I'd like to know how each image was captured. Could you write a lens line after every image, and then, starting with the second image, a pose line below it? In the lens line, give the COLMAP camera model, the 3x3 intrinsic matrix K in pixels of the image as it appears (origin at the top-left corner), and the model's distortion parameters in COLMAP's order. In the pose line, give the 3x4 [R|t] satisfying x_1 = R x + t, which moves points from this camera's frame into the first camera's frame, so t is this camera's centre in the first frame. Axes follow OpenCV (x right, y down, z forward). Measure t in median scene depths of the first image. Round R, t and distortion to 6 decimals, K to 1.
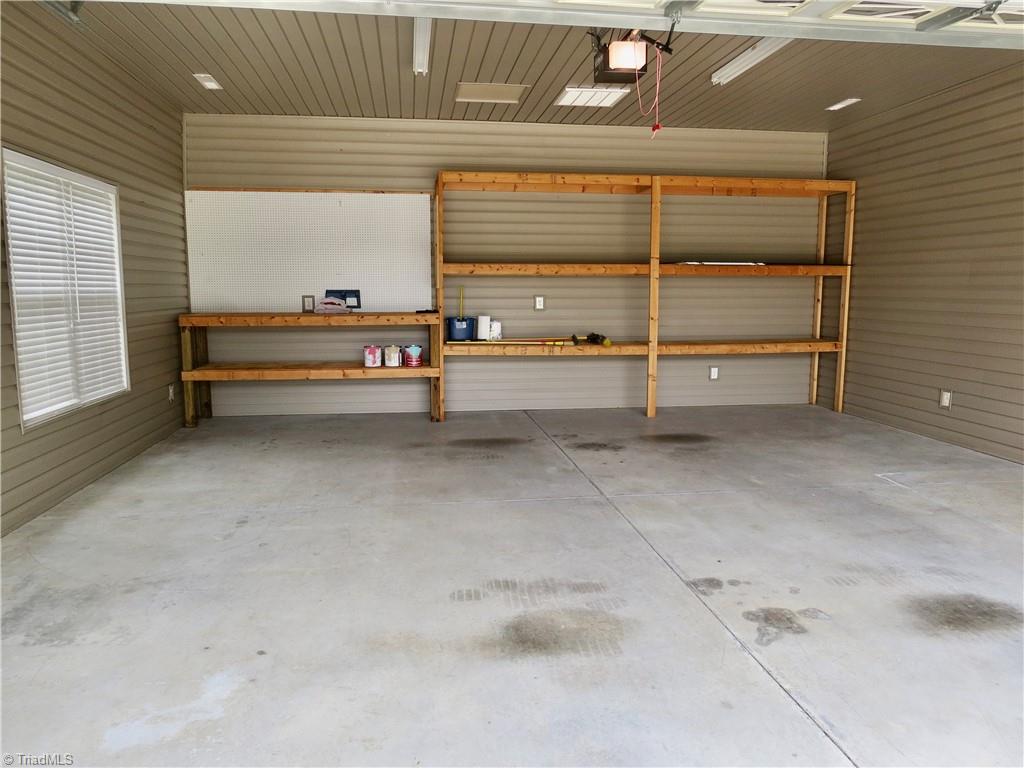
lens RADIAL K [[727.4, 0, 510.5], [0, 727.4, 377.8], [0, 0, 1]] dist [-0.020707, 0.004266]
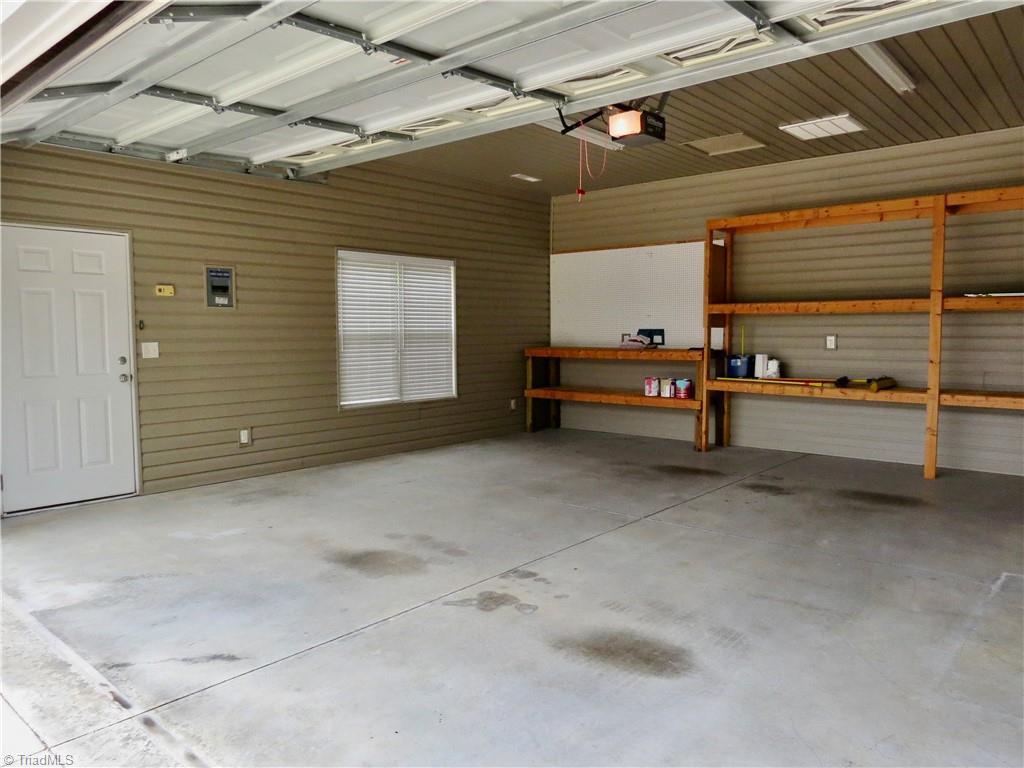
lens RADIAL K [[727.4, 0, 506.4], [0, 727.4, 385.1], [0, 0, 1]] dist [-0.020707, 0.004266]
pose [[0.657082, 0.054822, -0.751823, 0.603952], [-0.086283, 0.996267, -0.002765, -0.011291], [0.748865, 0.066686, 0.659359, 0.089772]]
